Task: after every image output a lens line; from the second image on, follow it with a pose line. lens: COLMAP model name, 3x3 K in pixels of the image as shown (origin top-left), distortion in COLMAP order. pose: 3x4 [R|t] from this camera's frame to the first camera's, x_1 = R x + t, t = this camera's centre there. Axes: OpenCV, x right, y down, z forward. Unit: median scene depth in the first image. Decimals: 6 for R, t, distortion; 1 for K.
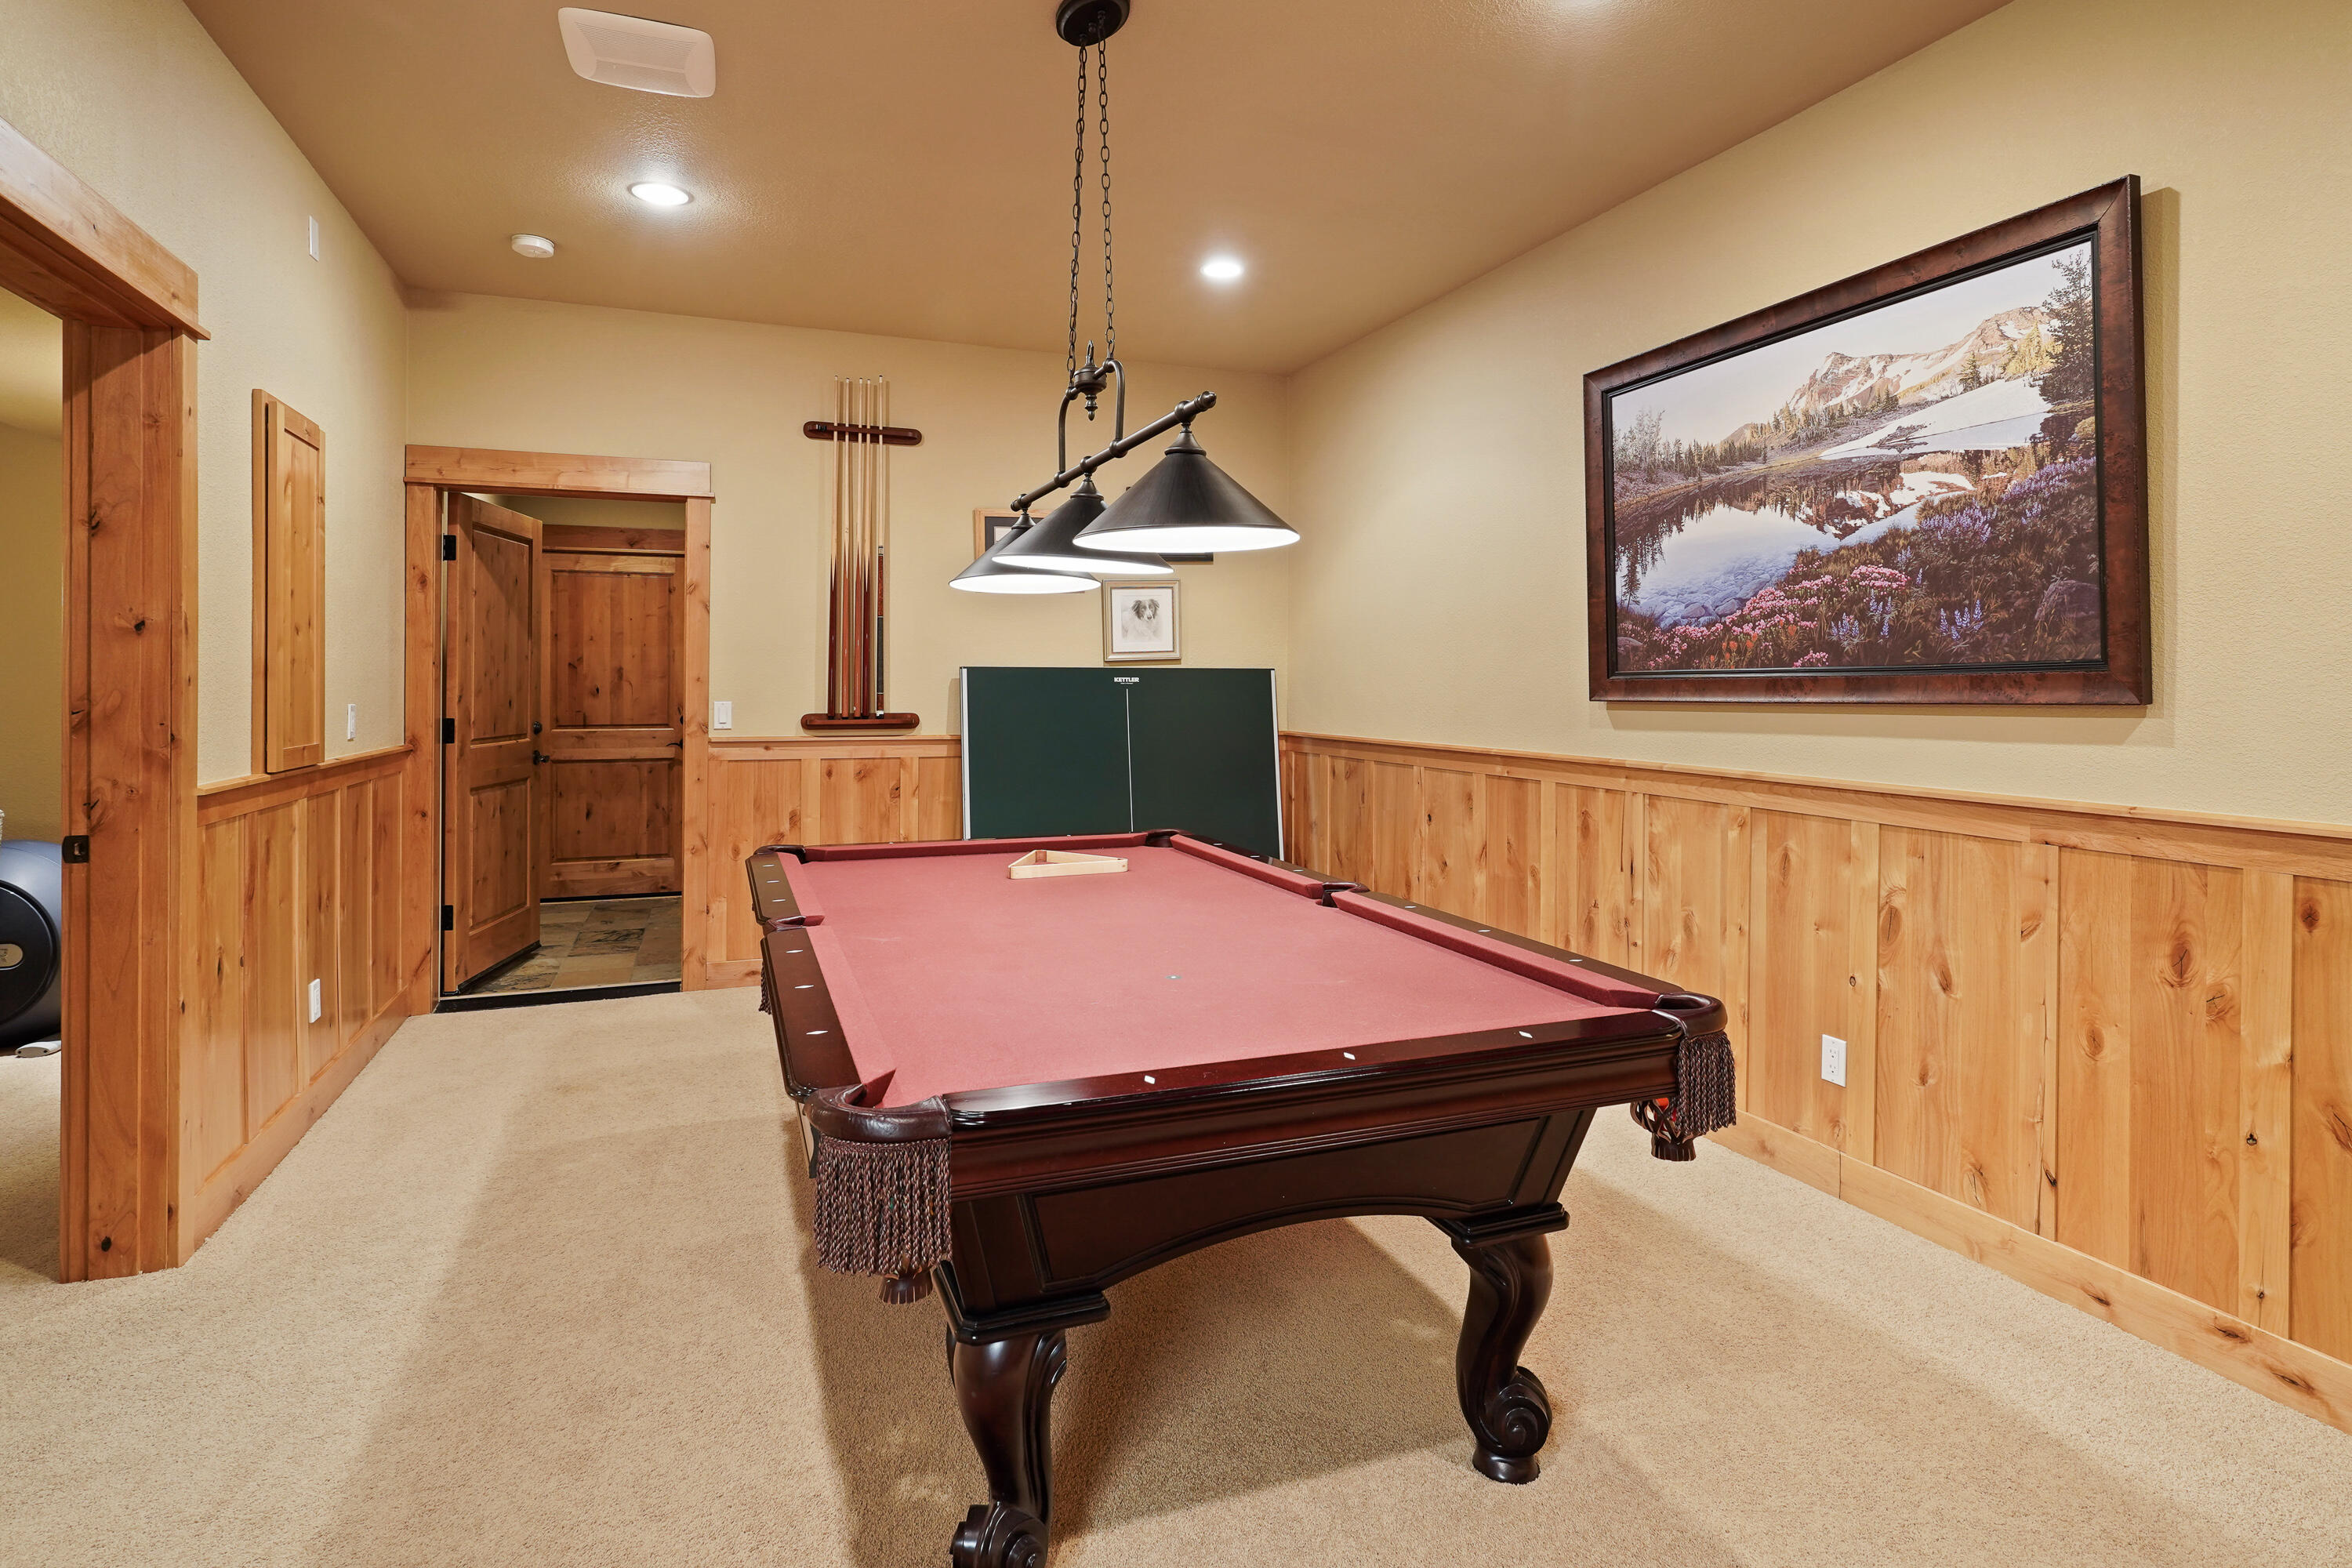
lens RADIAL K [[1215.9, 0, 1176.0], [0, 1215.9, 784.0], [0, 0, 1]] dist [0.000793, 0.000516]
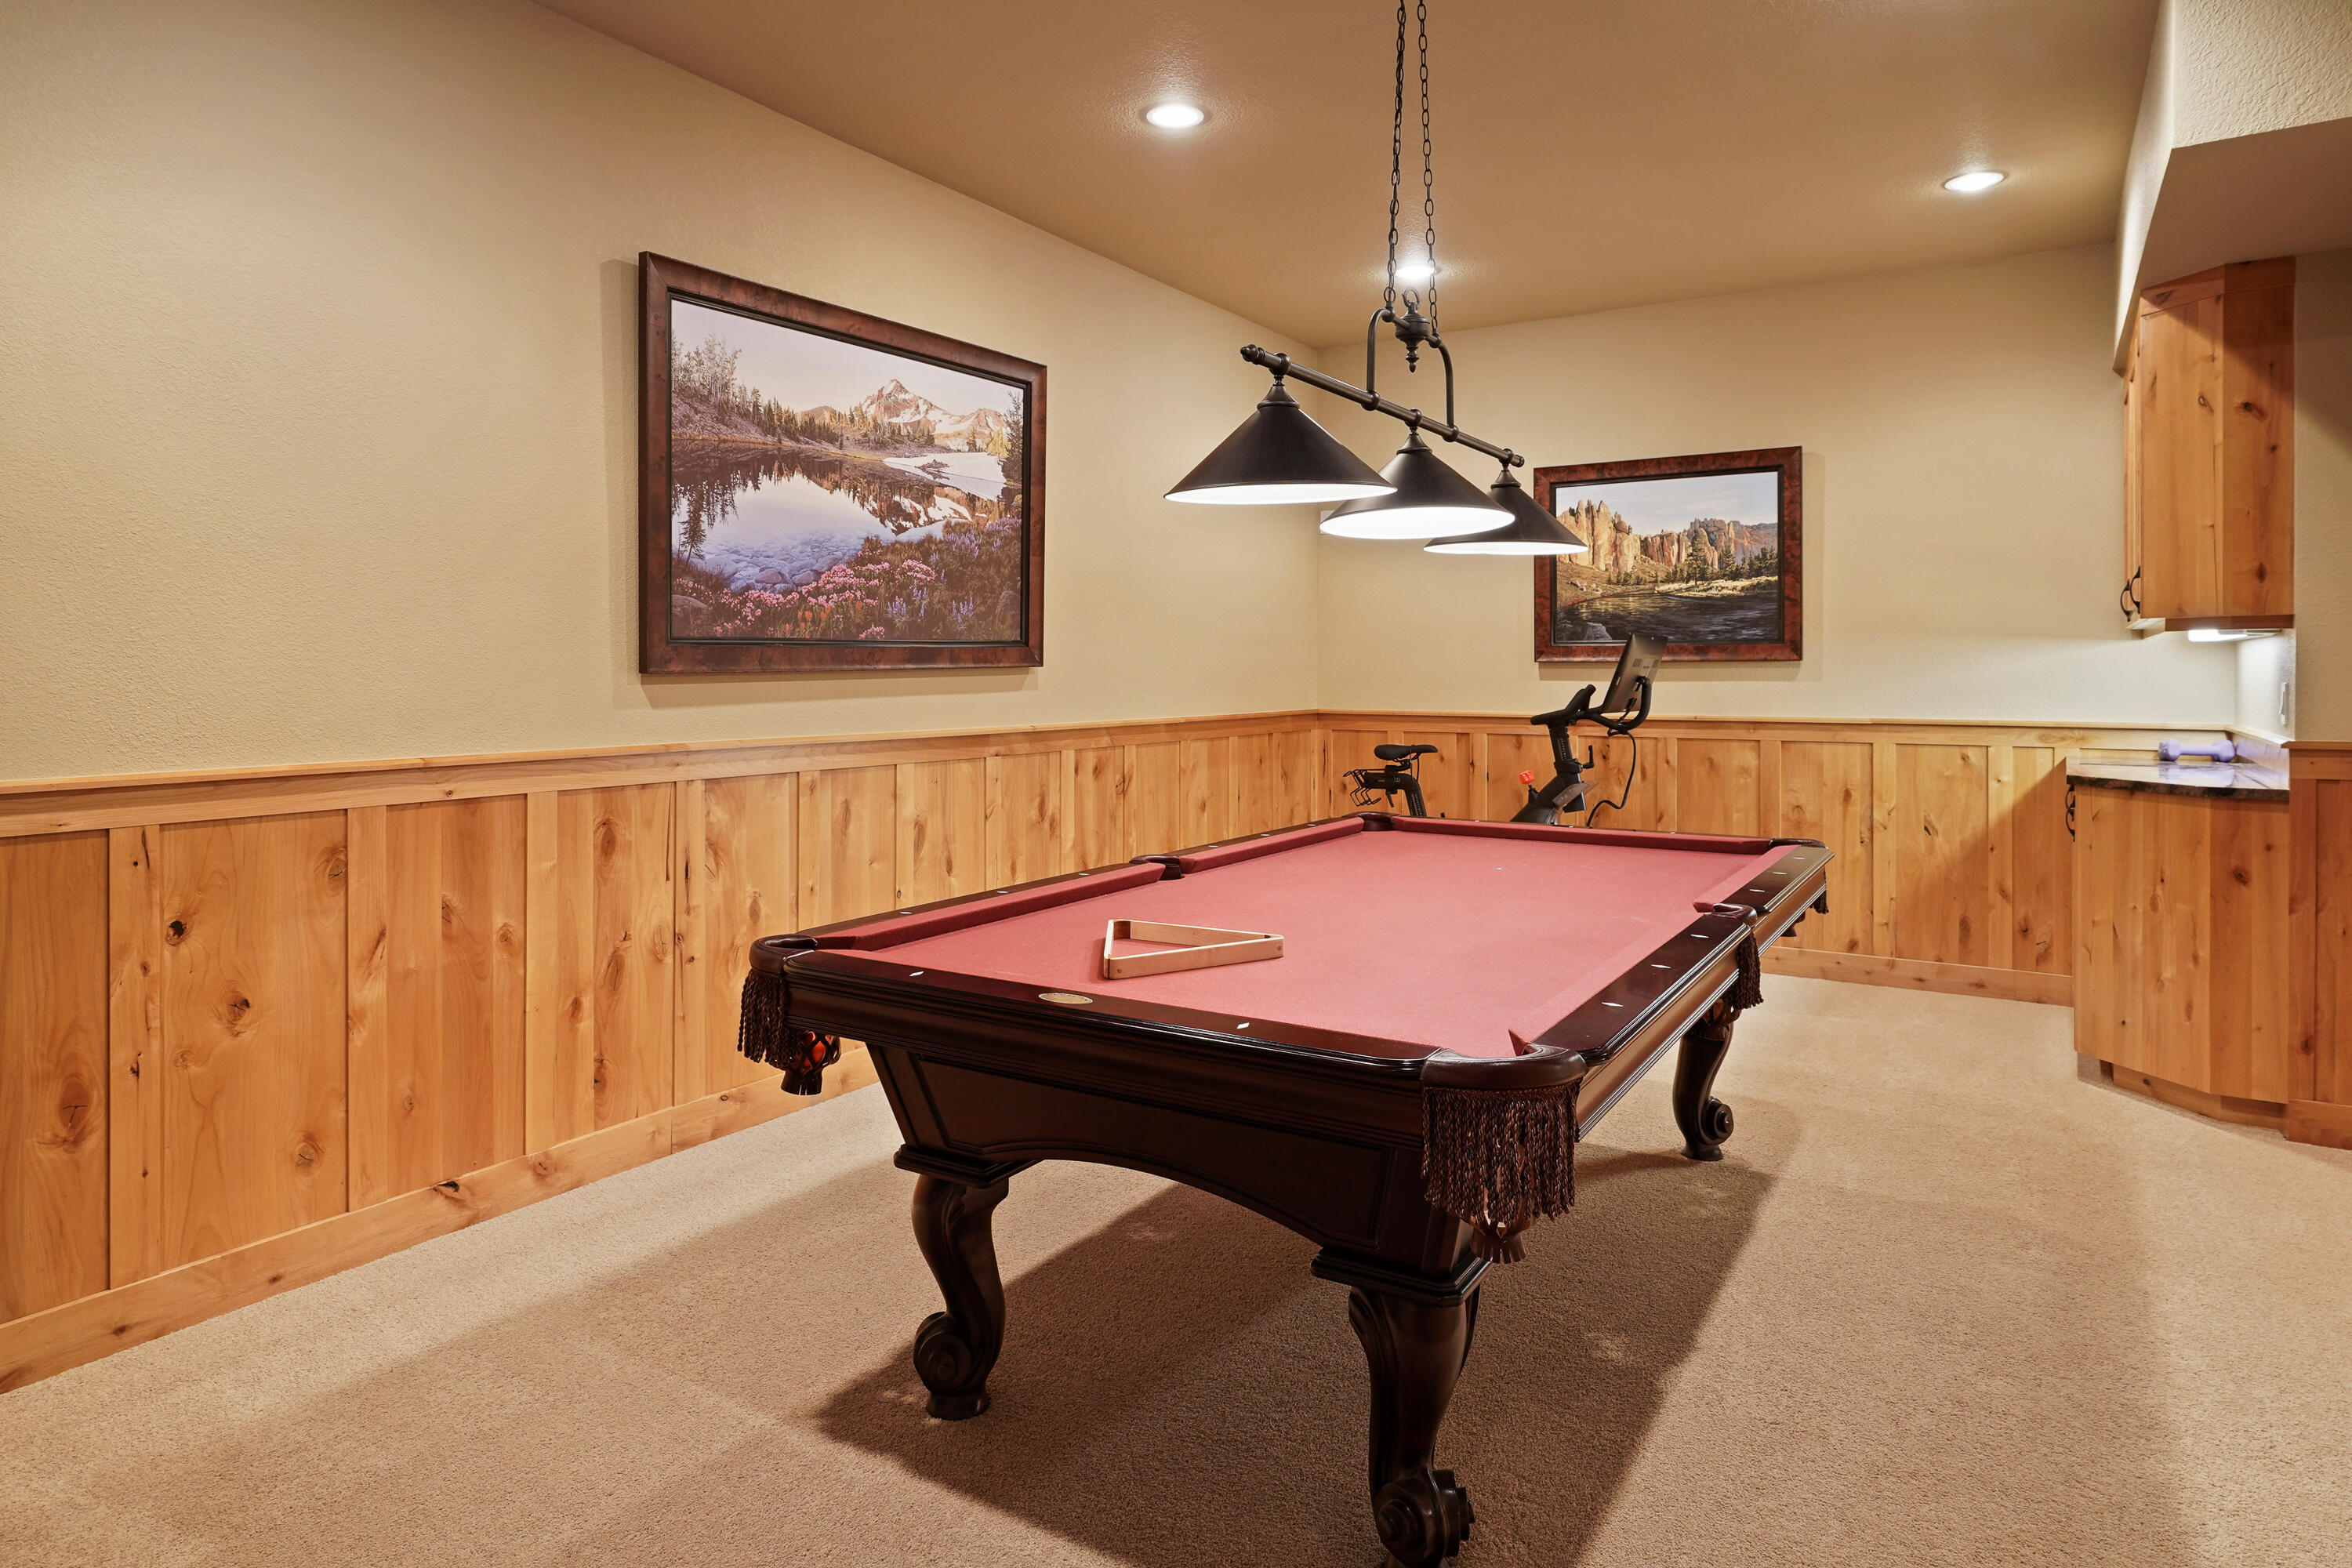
lens RADIAL K [[1353.8, 0, 1176.0], [0, 1353.8, 784.0], [0, 0, 1]] dist [-0.001867, -0.000649]
pose [[-0.597852, -0.071778, 0.798387, -0.692265], [0.065943, 0.988203, 0.138224, -0.117993], [-0.798890, 0.135286, -0.586066, 1.535419]]
